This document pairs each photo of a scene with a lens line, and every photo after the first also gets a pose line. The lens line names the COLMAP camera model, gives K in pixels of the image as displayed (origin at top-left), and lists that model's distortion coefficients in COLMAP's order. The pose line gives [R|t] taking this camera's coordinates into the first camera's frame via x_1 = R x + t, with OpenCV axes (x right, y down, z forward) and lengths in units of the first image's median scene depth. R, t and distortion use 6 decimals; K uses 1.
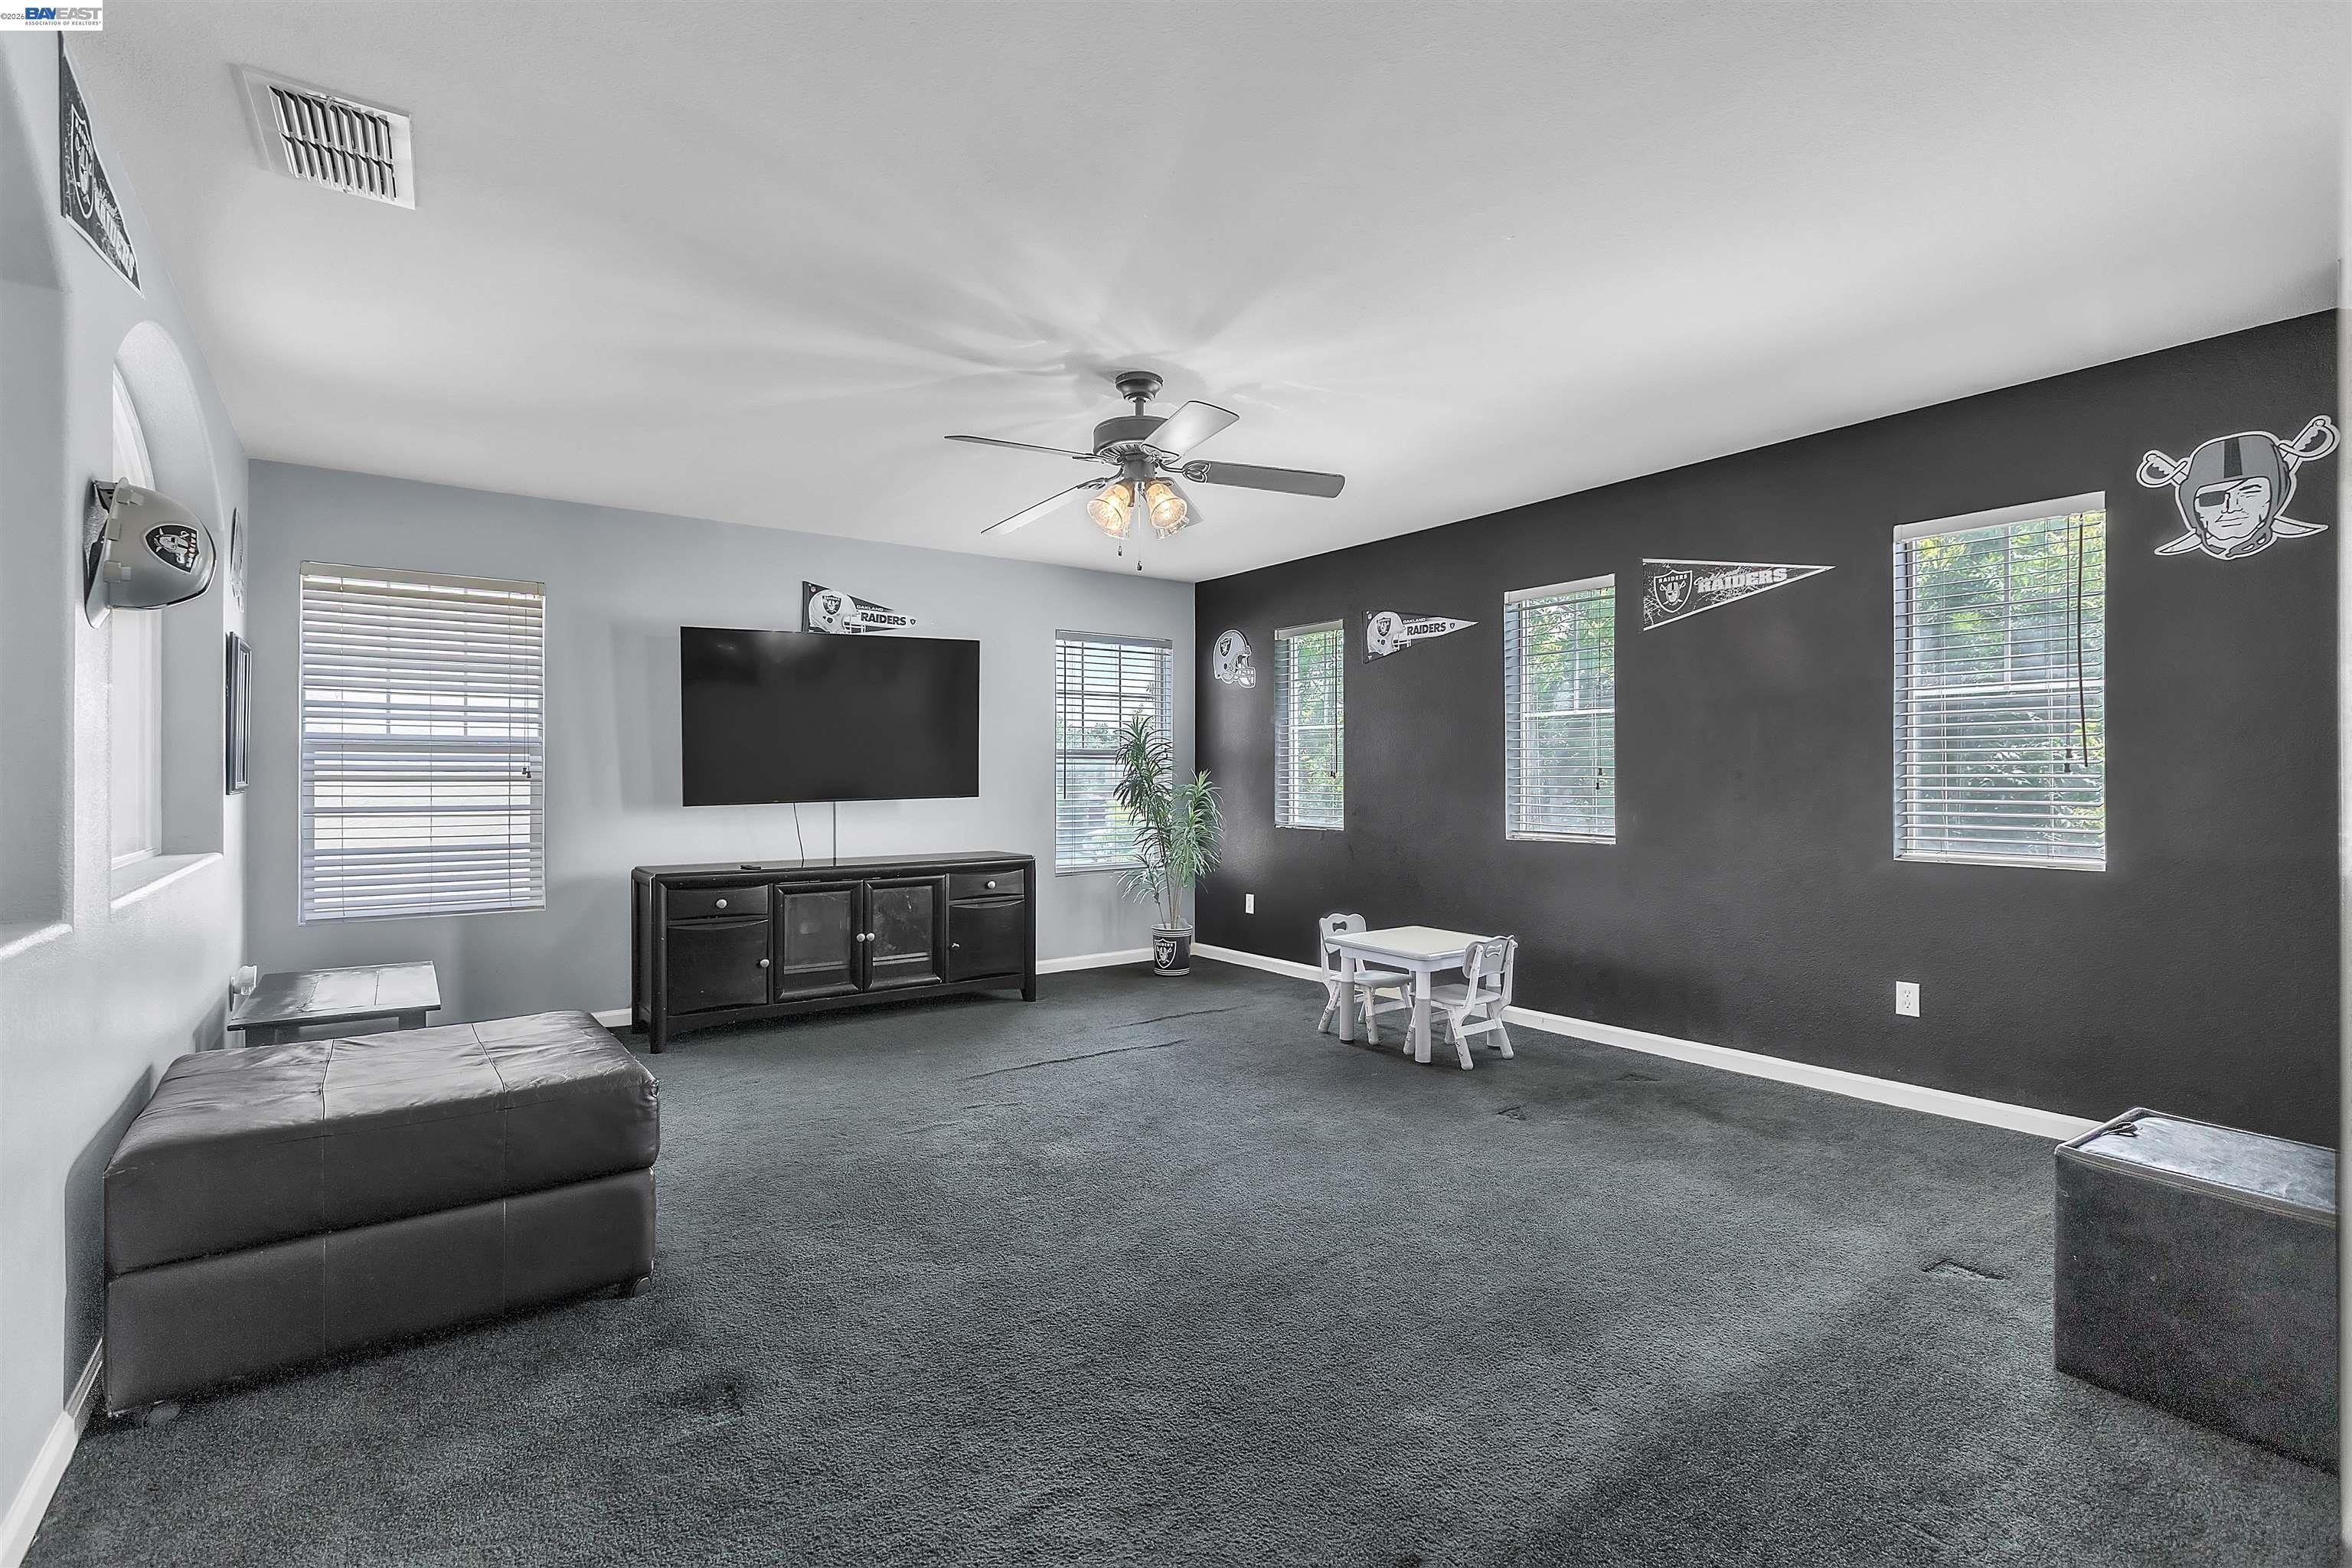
lens RADIAL K [[1074.8, 0, 1176.6], [0, 1074.8, 774.1], [0, 0, 1]] dist [-0.001443, 0.000526]
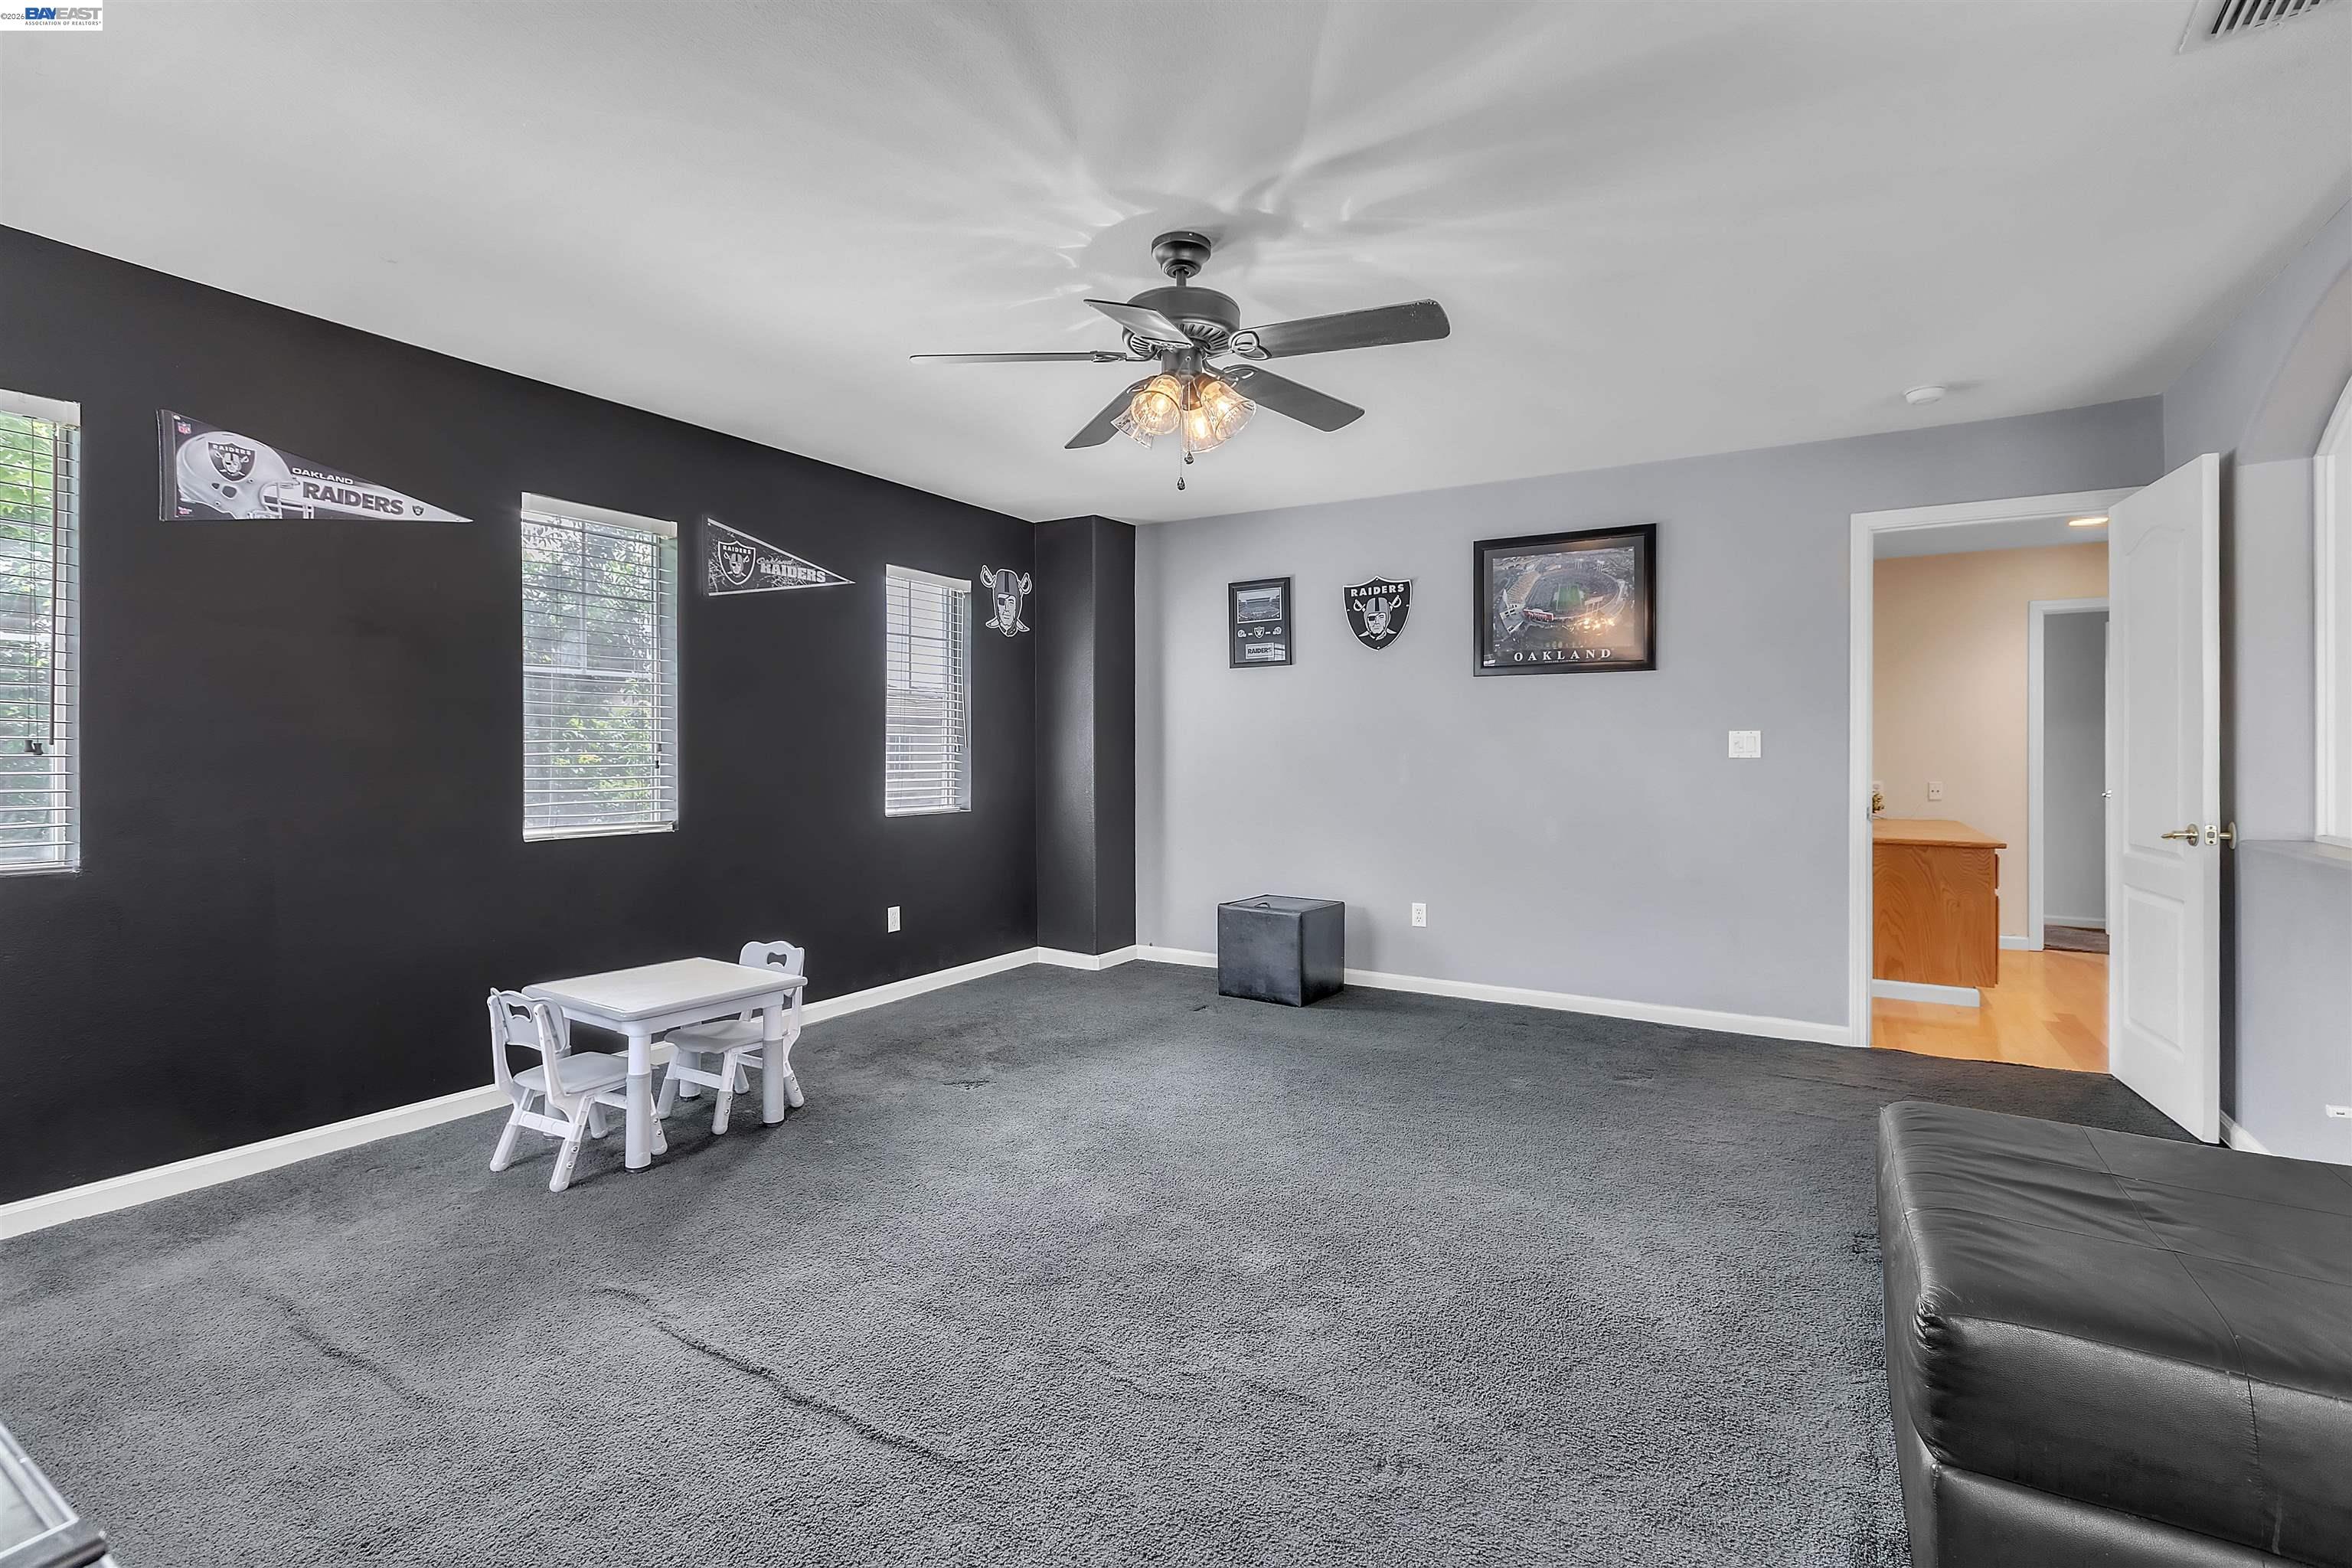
lens RADIAL K [[1074.8, 0, 1178.1], [0, 1074.8, 773.3], [0, 0, 1]] dist [-0.001443, 0.000526]
pose [[-0.367965, -0.000610, 0.929839, -0.596609], [0.010269, 0.999936, 0.004720, 0.021061], [-0.929783, 0.011285, -0.367936, 0.988927]]
